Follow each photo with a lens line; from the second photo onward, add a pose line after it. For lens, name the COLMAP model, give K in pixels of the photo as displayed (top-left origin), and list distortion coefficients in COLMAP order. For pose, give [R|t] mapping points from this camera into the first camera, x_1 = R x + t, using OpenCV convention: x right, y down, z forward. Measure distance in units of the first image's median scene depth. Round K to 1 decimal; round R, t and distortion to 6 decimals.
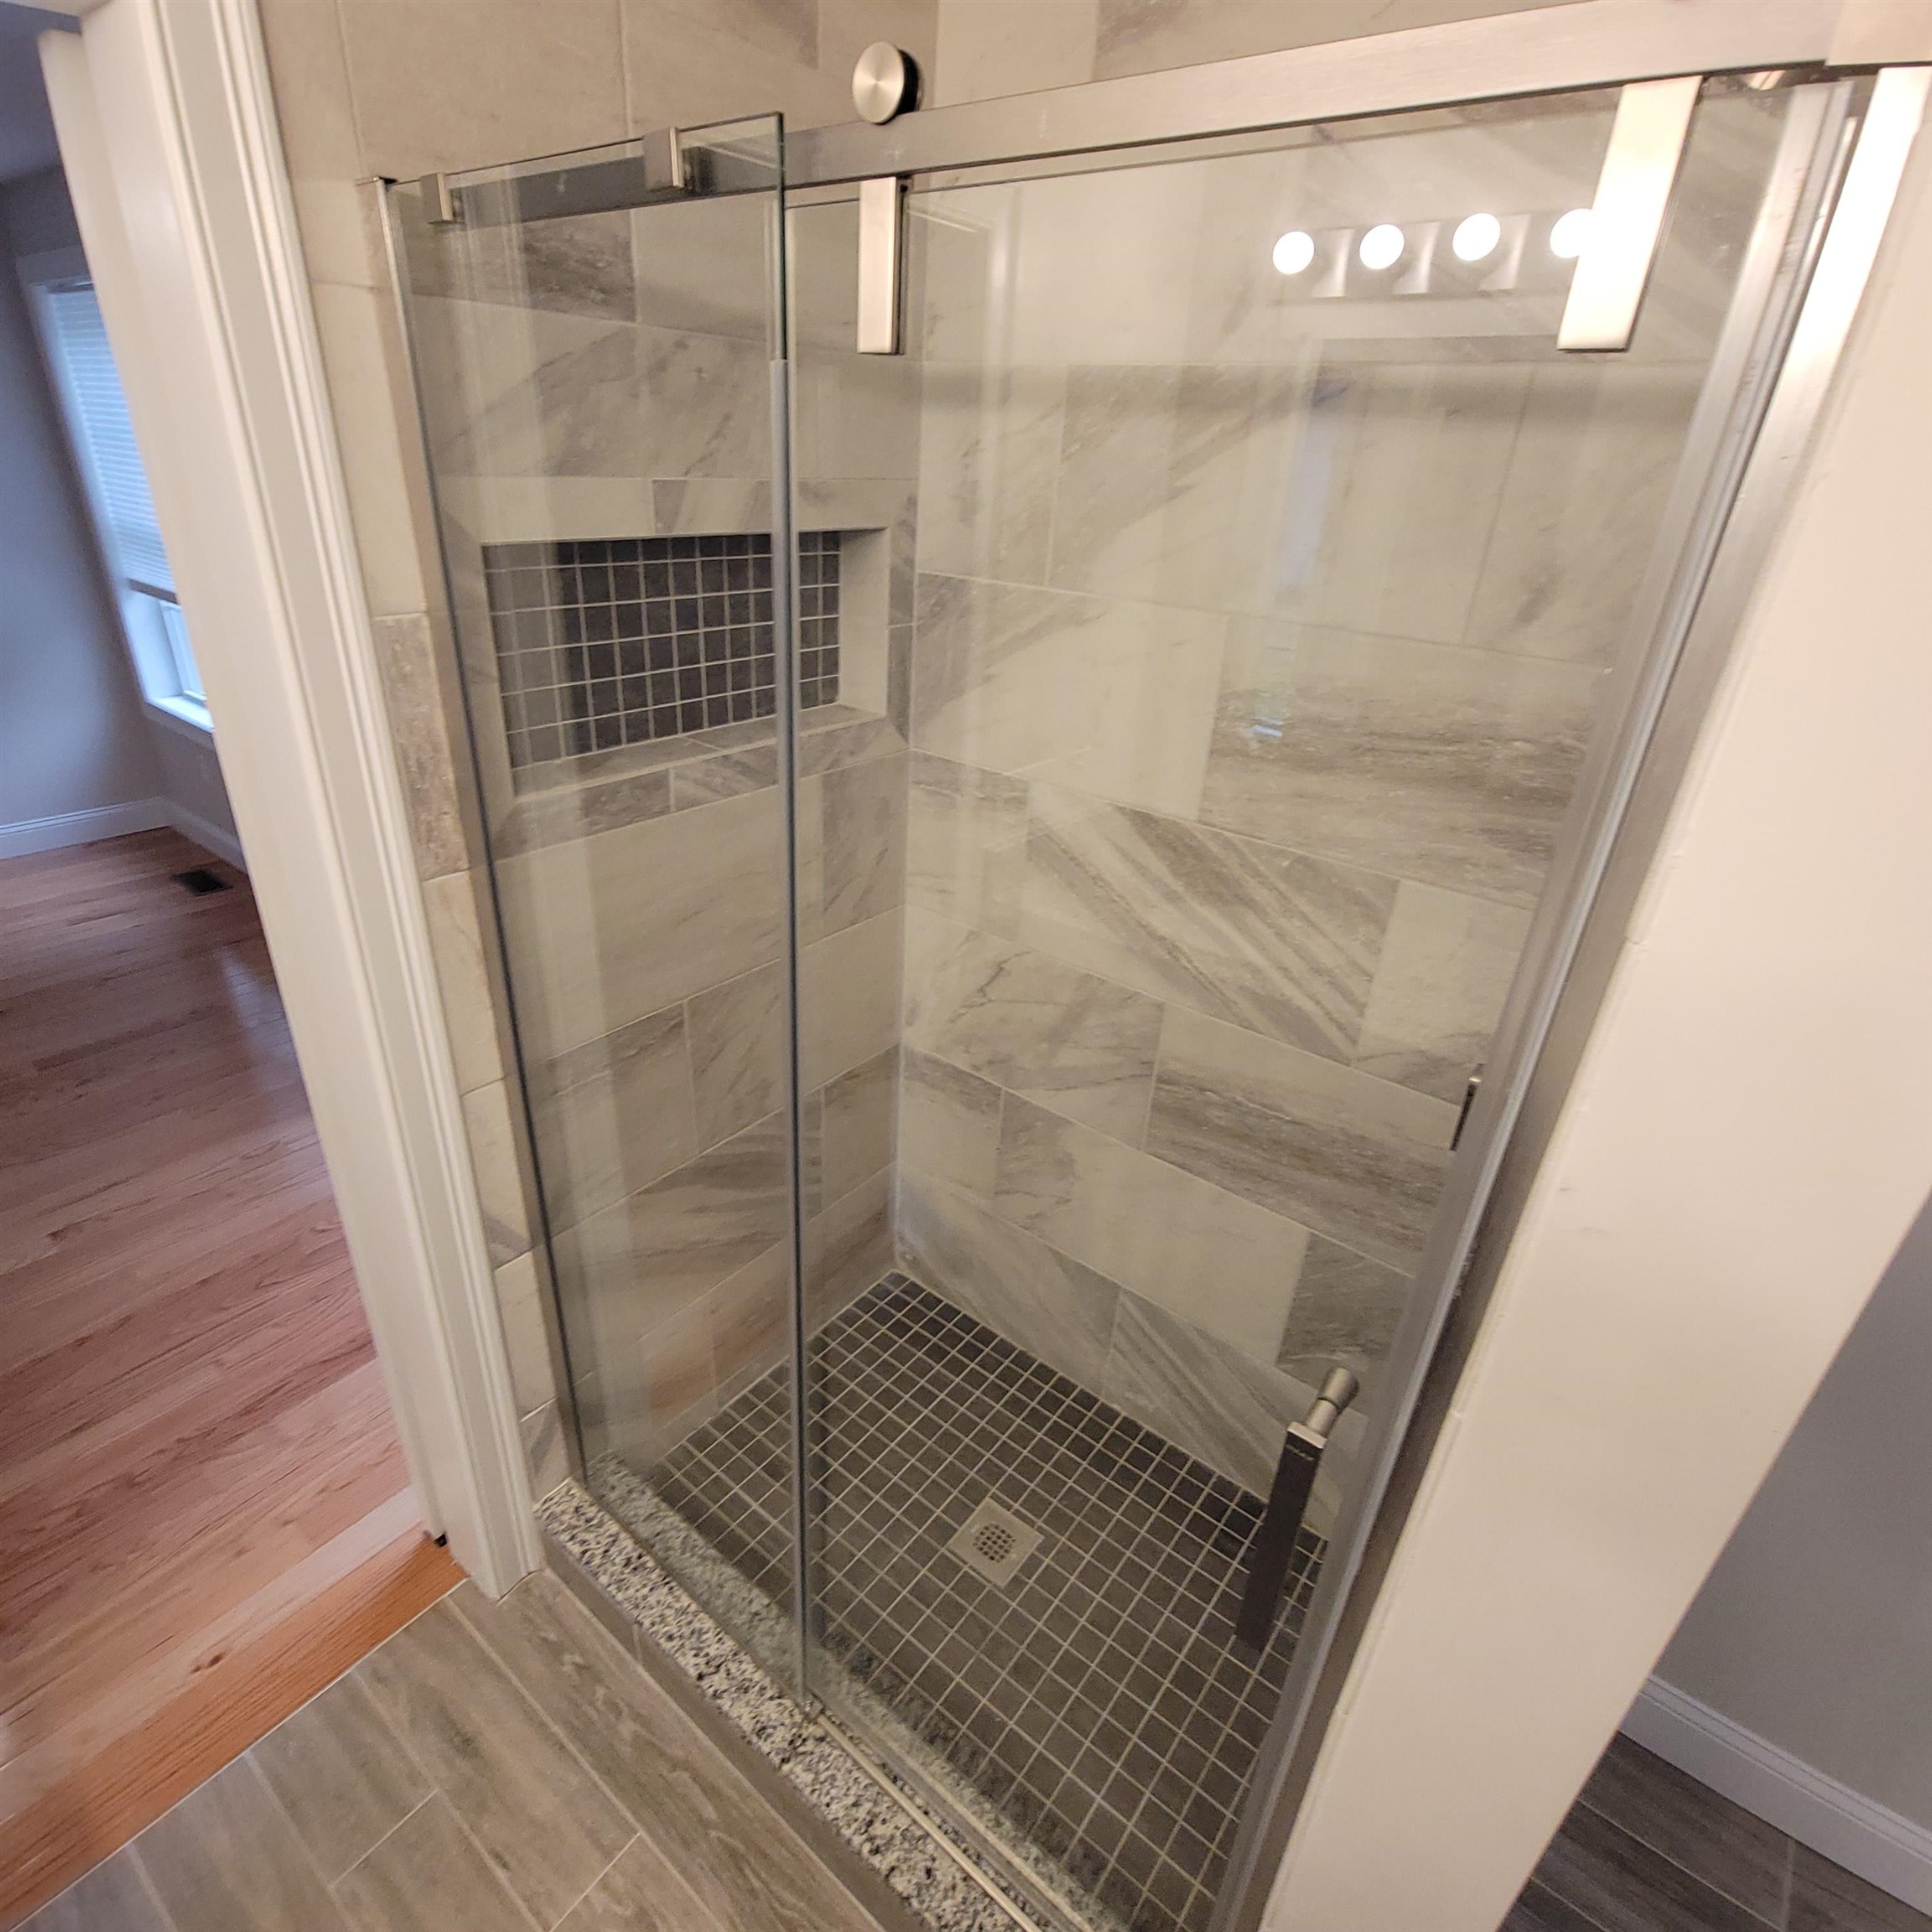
lens RADIAL K [[1059.4, 0, 955.9], [0, 1059.4, 957.4], [0, 0, 1]] dist [0.000823, 0.003590]
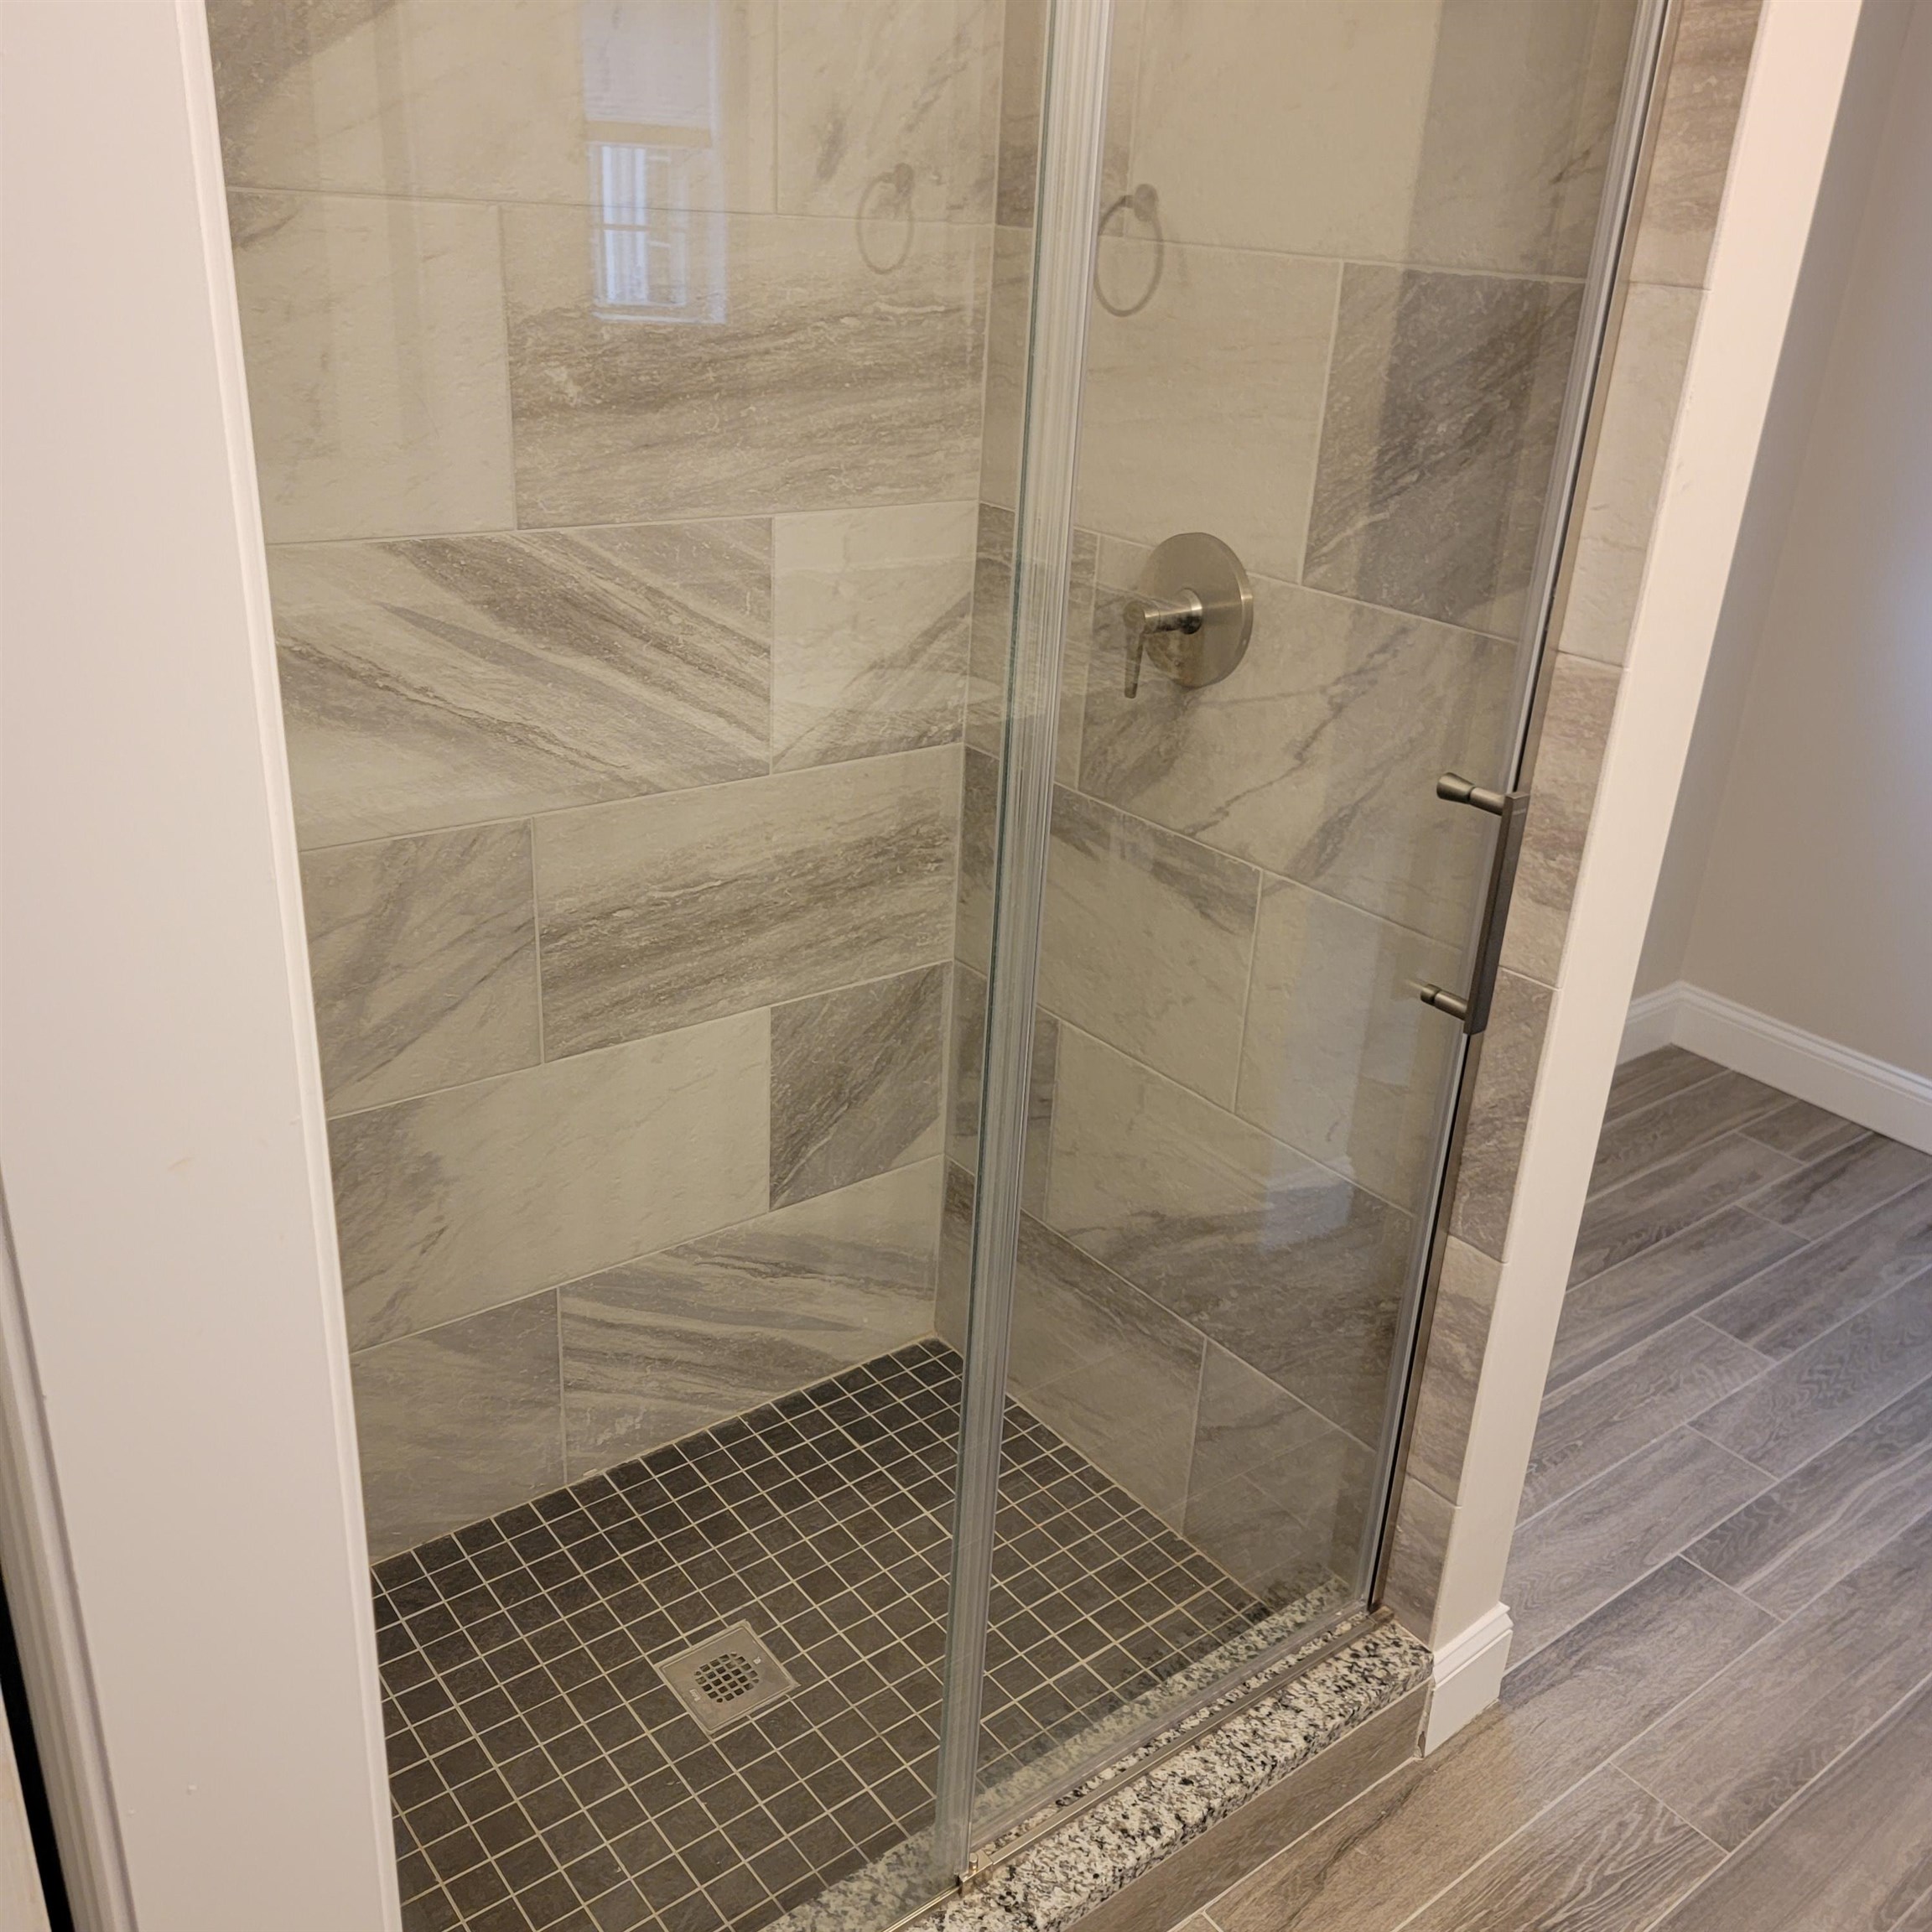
lens RADIAL K [[1777.8, 0, 995.8], [0, 1777.8, 954.1], [0, 0, 1]] dist [0.067931, -0.030923]
pose [[0.235658, -0.421544, 0.875652, -0.895400], [0.384810, 0.867859, 0.314231, -0.147267], [-0.892405, 0.262909, 0.366732, 0.423240]]
